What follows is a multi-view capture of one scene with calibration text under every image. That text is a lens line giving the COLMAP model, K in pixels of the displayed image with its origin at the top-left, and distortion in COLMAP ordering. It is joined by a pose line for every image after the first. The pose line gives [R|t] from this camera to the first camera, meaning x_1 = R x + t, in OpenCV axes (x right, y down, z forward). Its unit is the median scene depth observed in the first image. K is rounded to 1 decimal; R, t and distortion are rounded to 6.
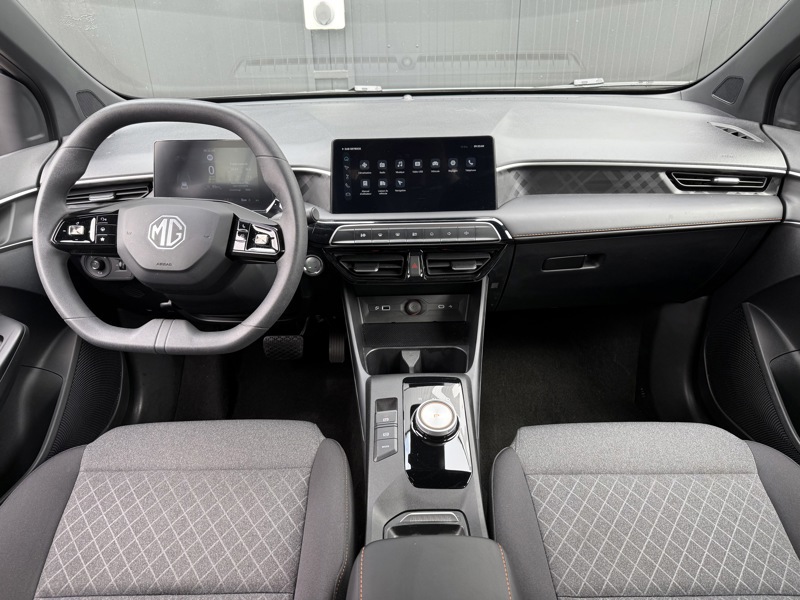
lens RADIAL K [[561.6, 0, 400.0], [0, 561.6, 300.0], [0, 0, 1]] dist [0.085336, -0.113774]
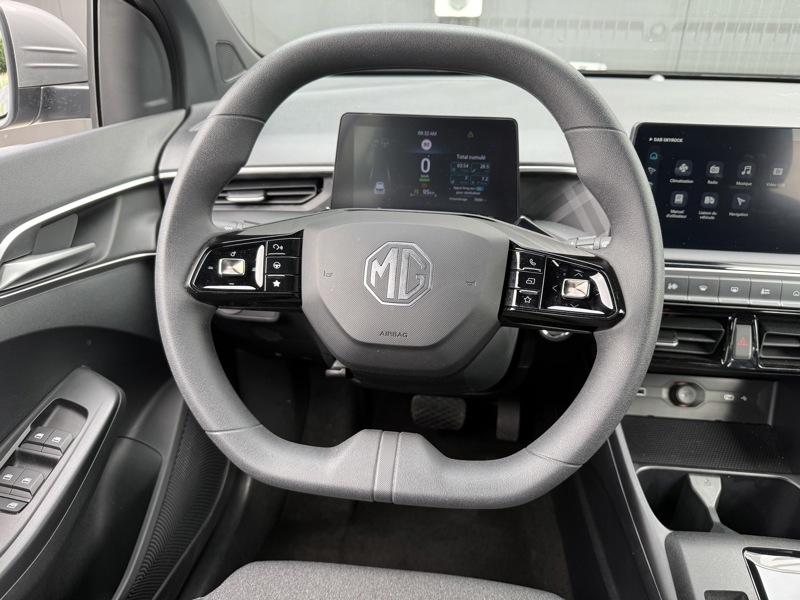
lens RADIAL K [[561.6, 0, 400.0], [0, 561.6, 300.0], [0, 0, 1]] dist [0.085336, -0.113774]
pose [[0.992101, 0.079700, -0.096866, -0.275709], [-0.081366, 0.996595, -0.013373, -0.067497], [0.095470, 0.021149, 0.995208, 0.368967]]
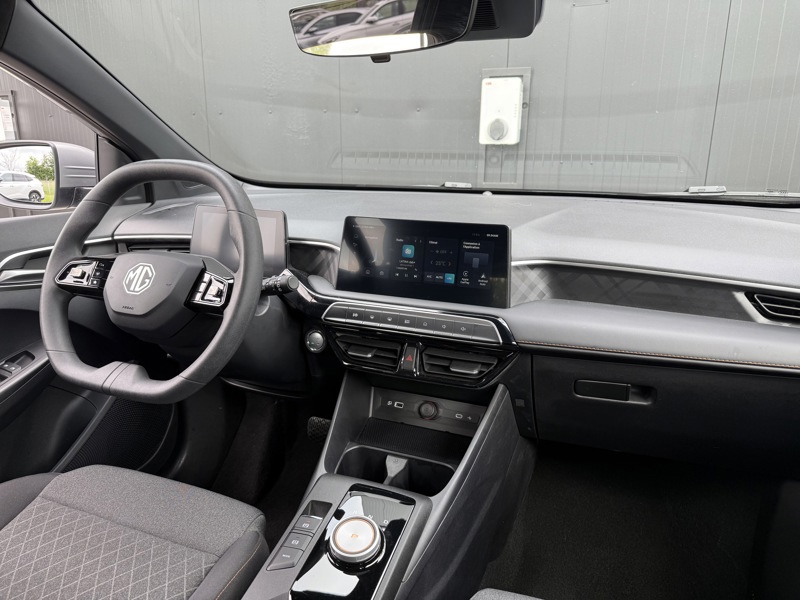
lens RADIAL K [[561.6, 0, 400.0], [0, 561.6, 300.0], [0, 0, 1]] dist [0.085336, -0.113774]
pose [[0.925839, 0.127142, -0.355889, 0.315236], [-0.194295, 0.967858, -0.159687, -0.005200], [0.324147, 0.216992, 0.920784, 0.157131]]
